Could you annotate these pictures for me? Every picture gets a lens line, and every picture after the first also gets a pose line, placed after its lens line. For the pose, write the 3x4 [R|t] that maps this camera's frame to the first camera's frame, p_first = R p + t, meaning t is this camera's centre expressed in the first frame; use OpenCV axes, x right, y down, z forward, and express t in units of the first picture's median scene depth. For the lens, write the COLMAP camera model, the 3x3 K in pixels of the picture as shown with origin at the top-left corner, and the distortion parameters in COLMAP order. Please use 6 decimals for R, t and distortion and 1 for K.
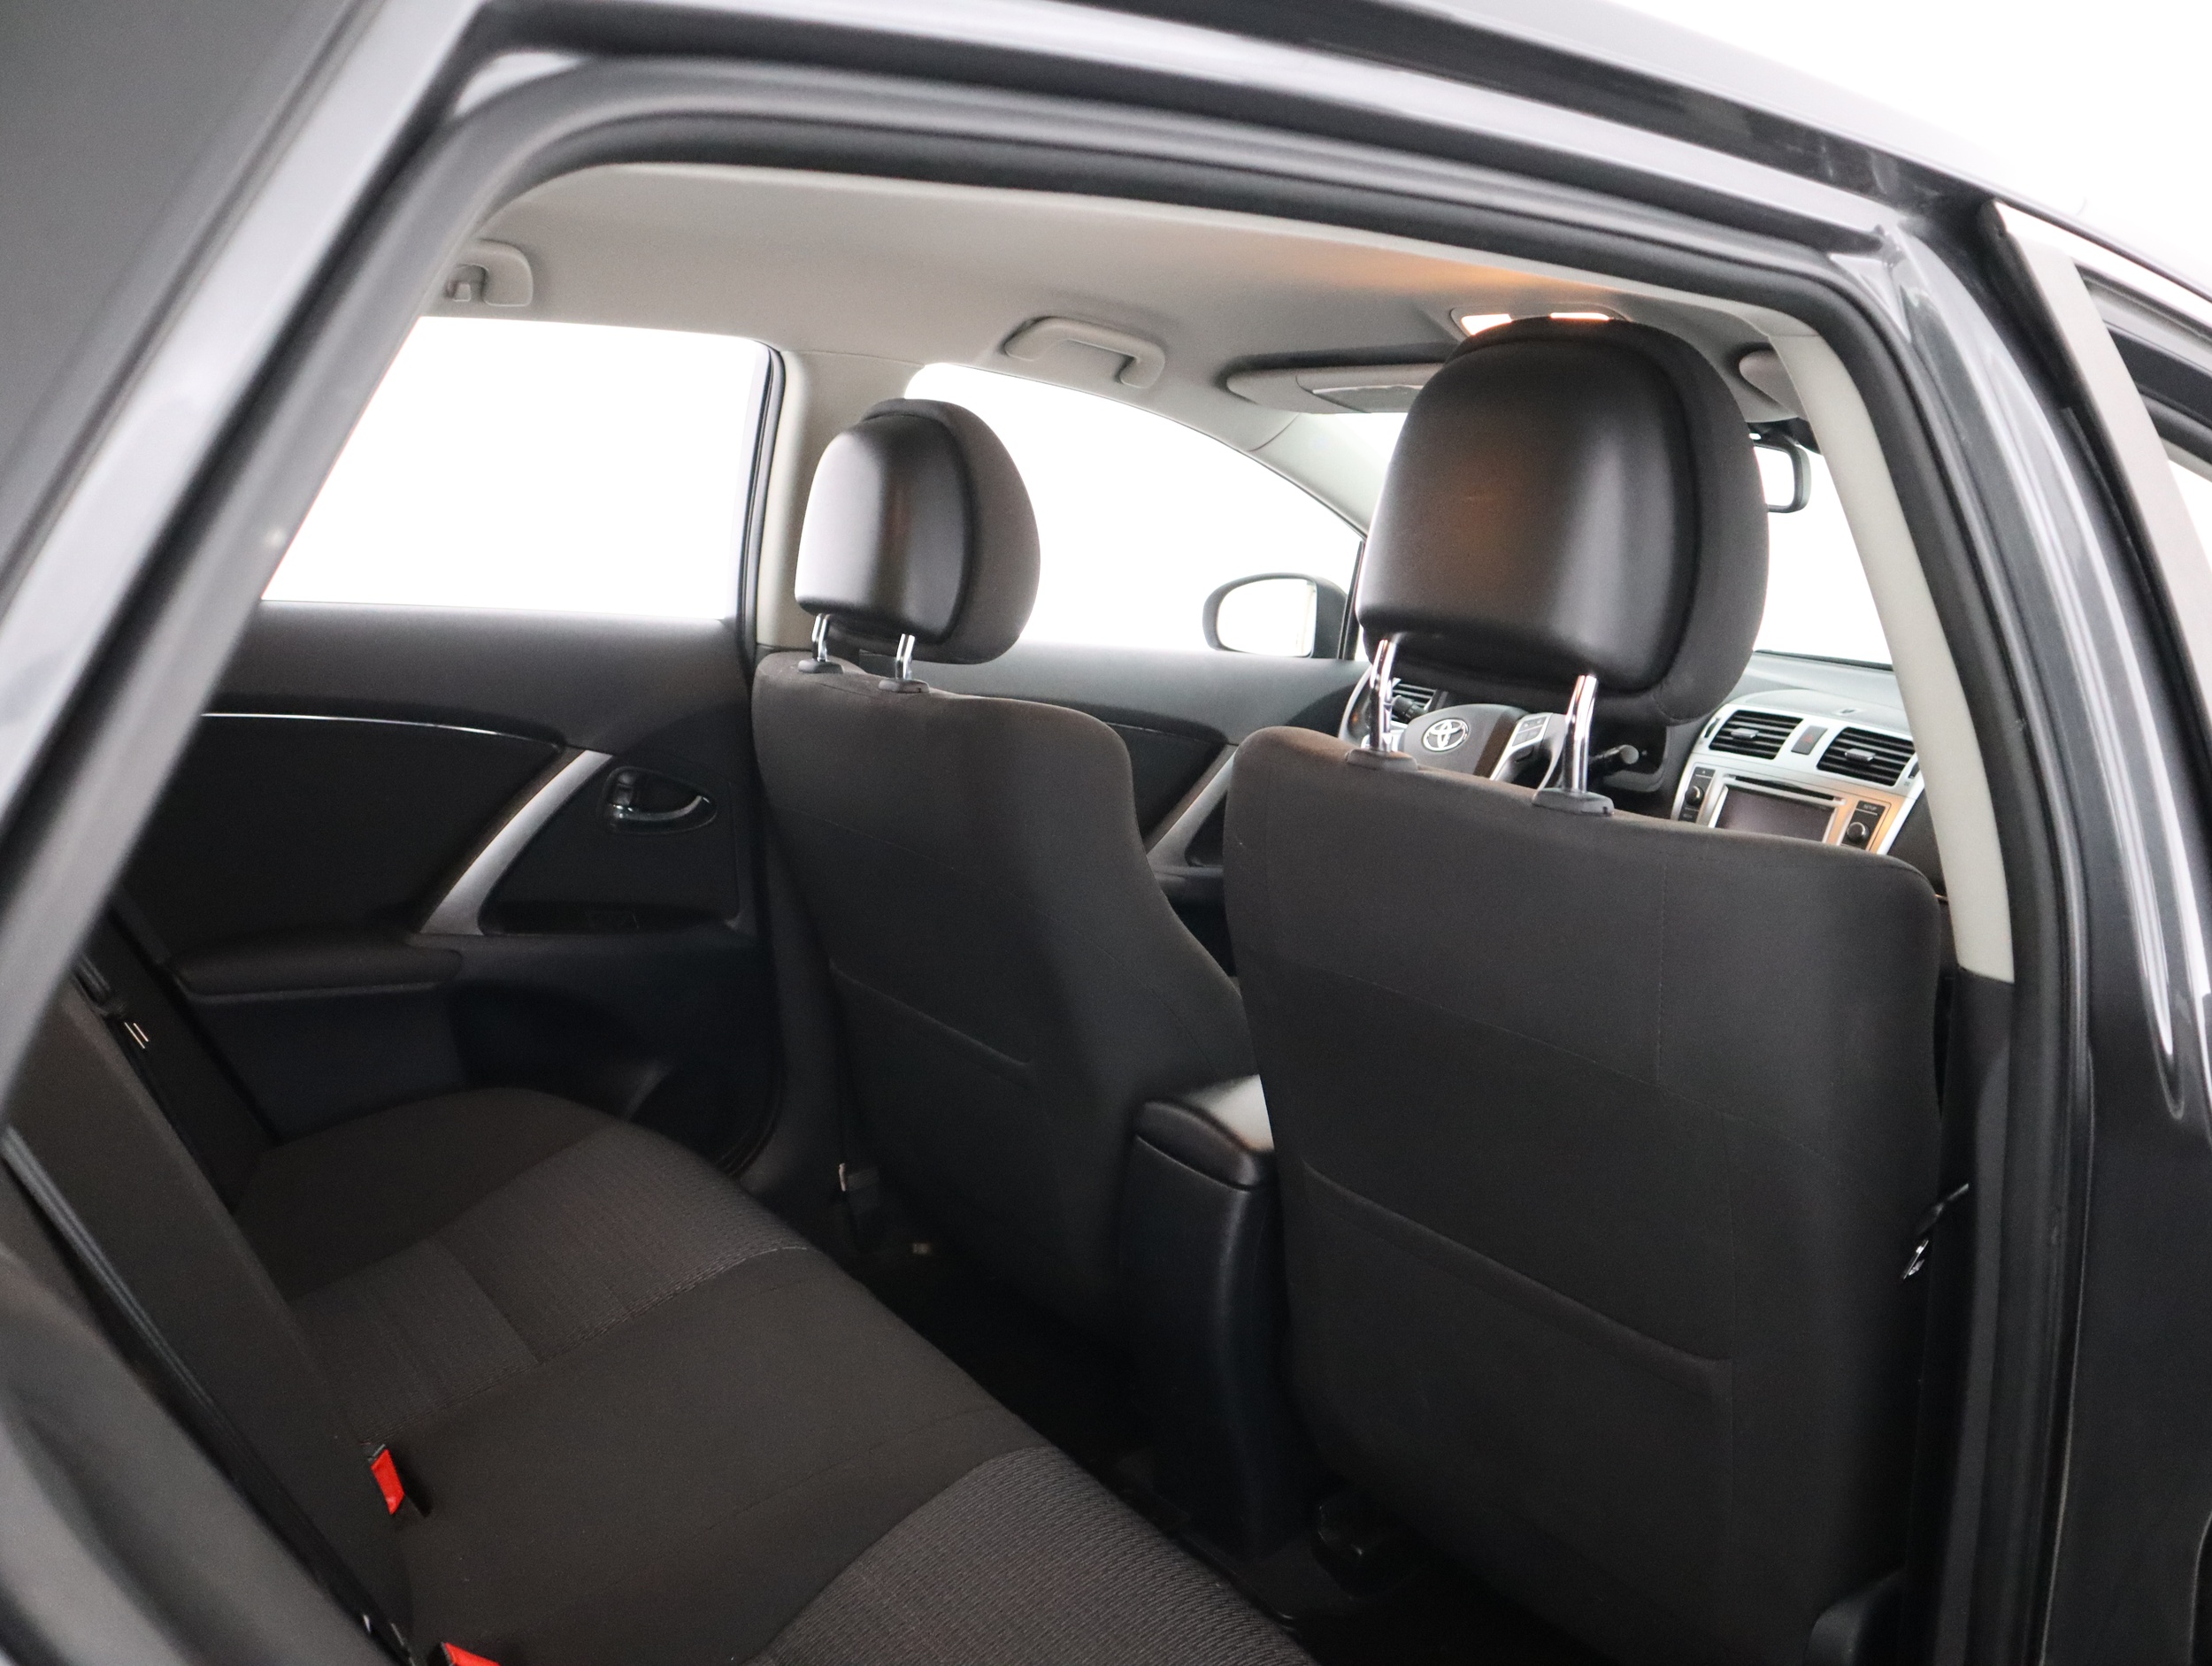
lens RADIAL K [[1722.0, 0, 1112.2], [0, 1722.0, 879.1], [0, 0, 1]] dist [-0.120554, 0.052586]
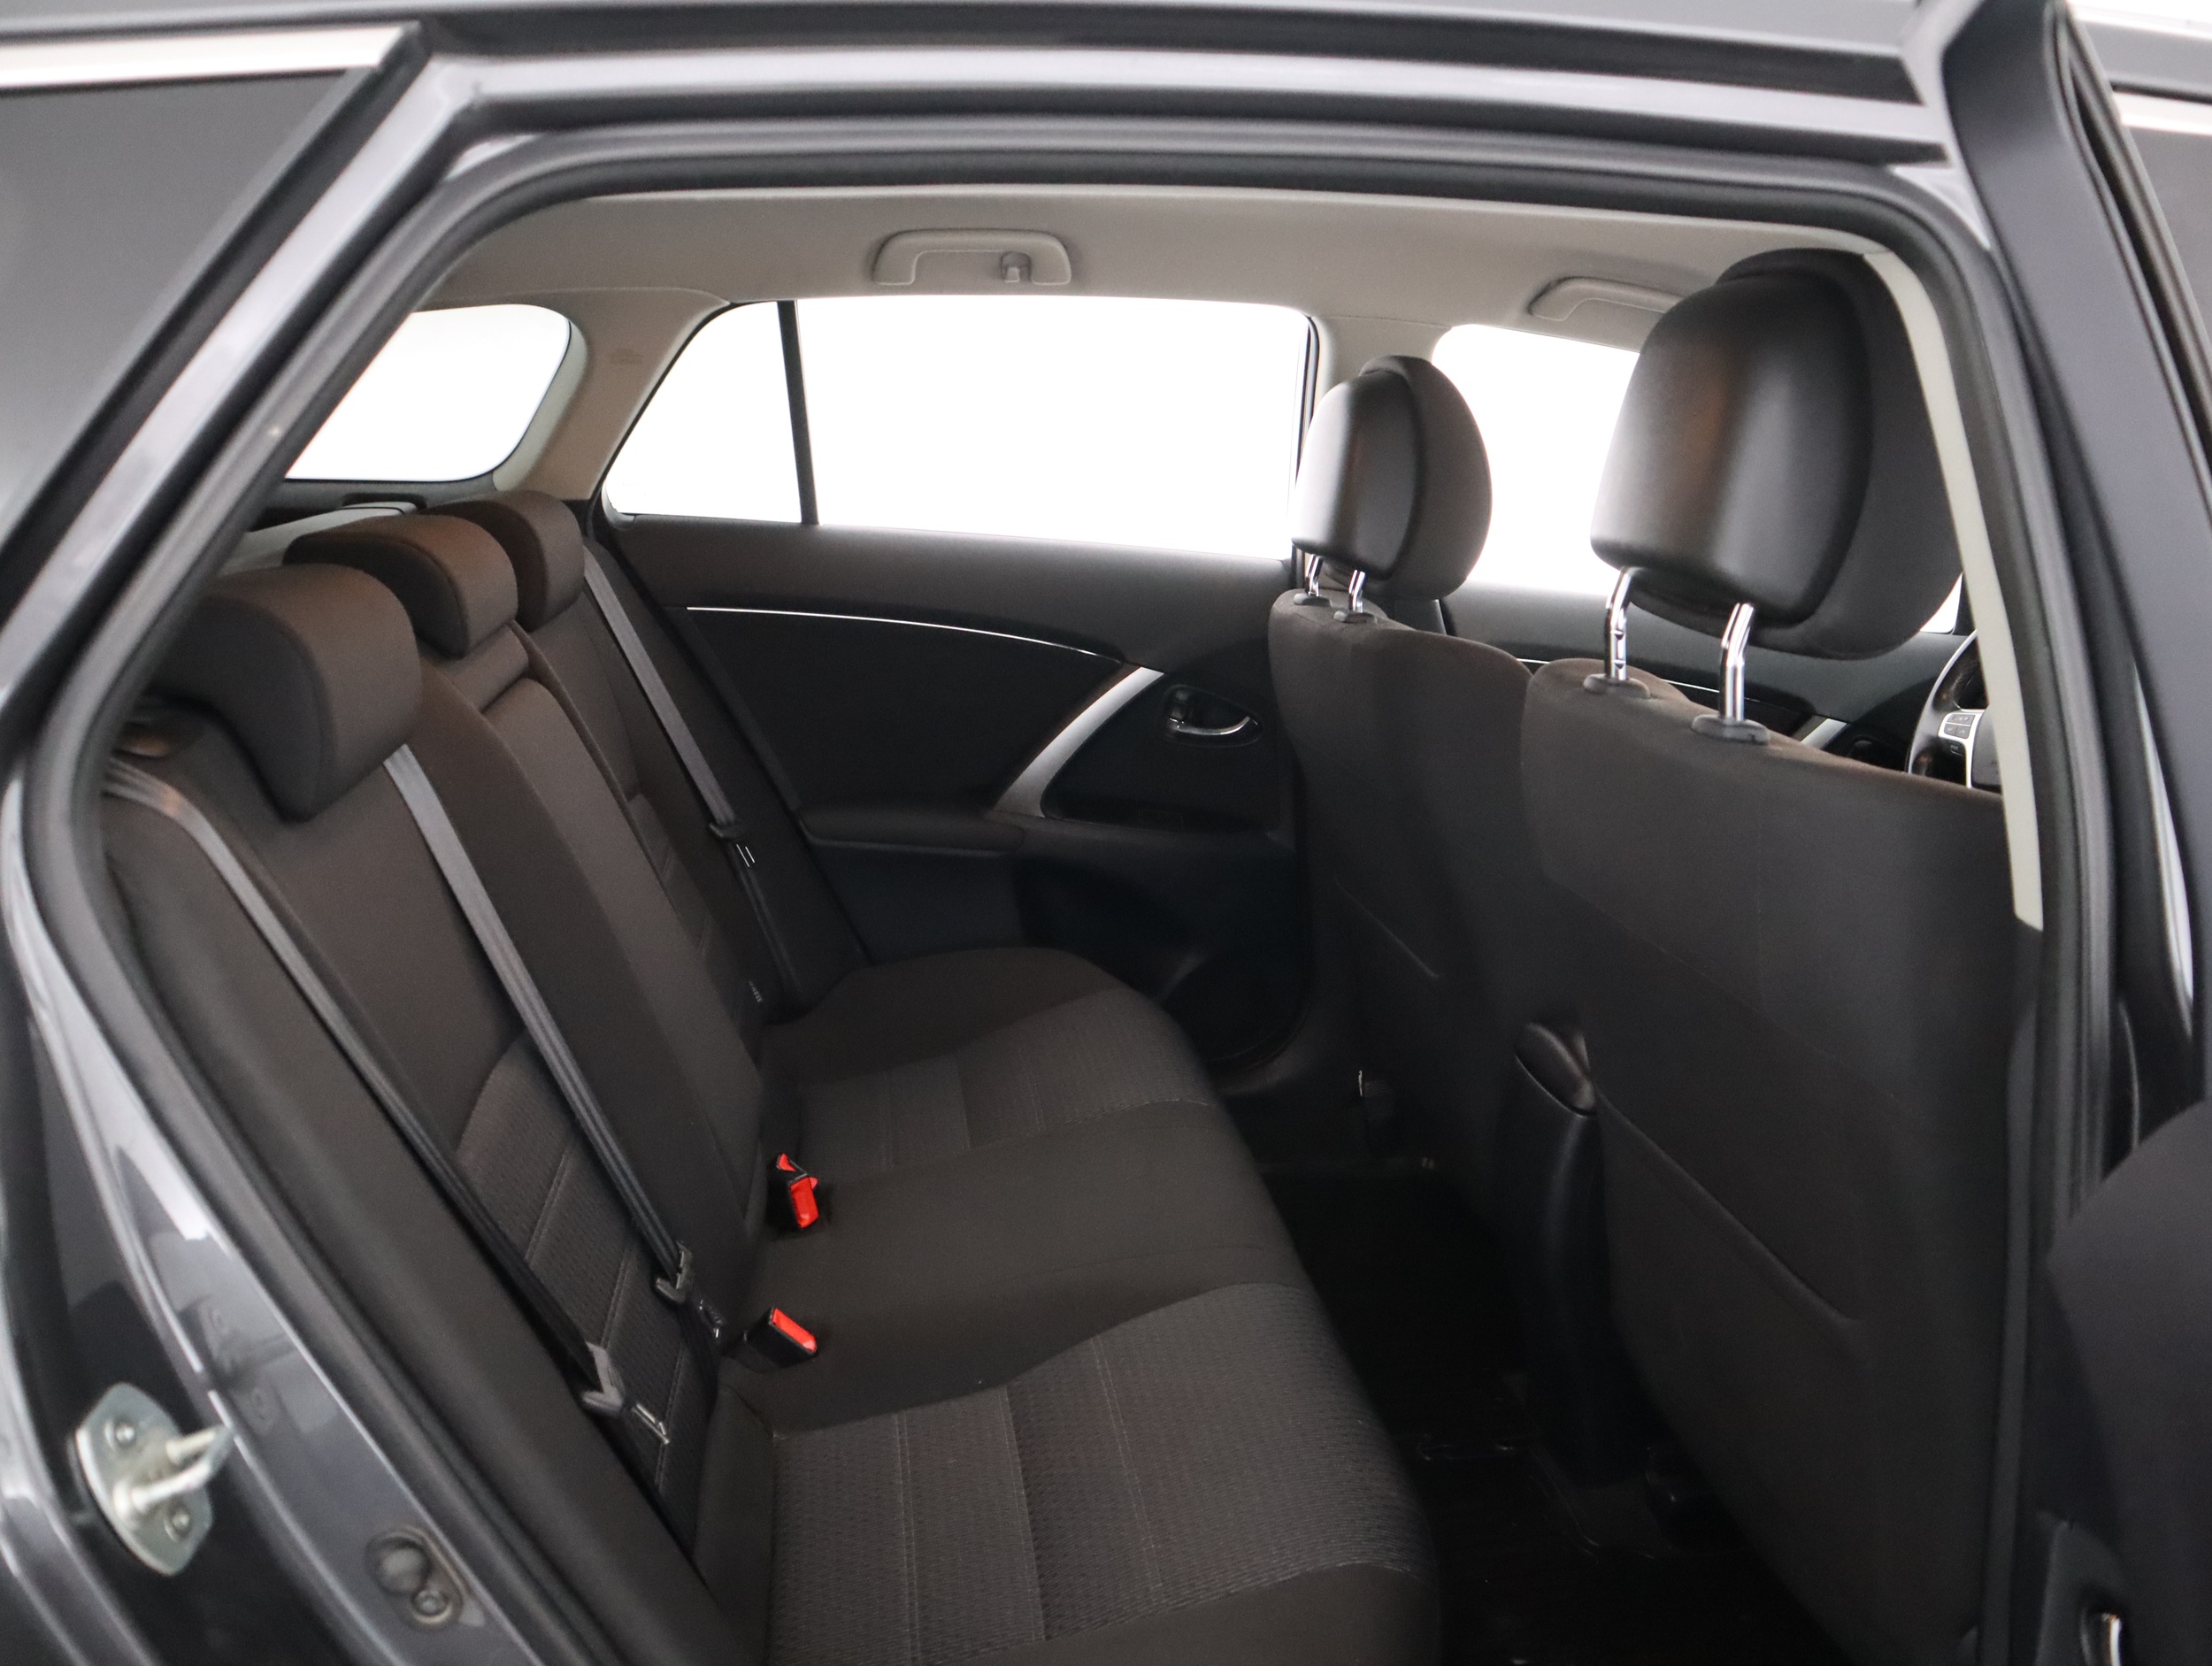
lens RADIAL K [[1722.0, 0, 1112.2], [0, 1722.0, 879.1], [0, 0, 1]] dist [-0.120554, 0.052586]
pose [[0.871479, 0.110464, -0.477830, 0.275955], [-0.104525, 0.993753, 0.039099, 0.026903], [0.479165, 0.015871, 0.877582, -0.037253]]
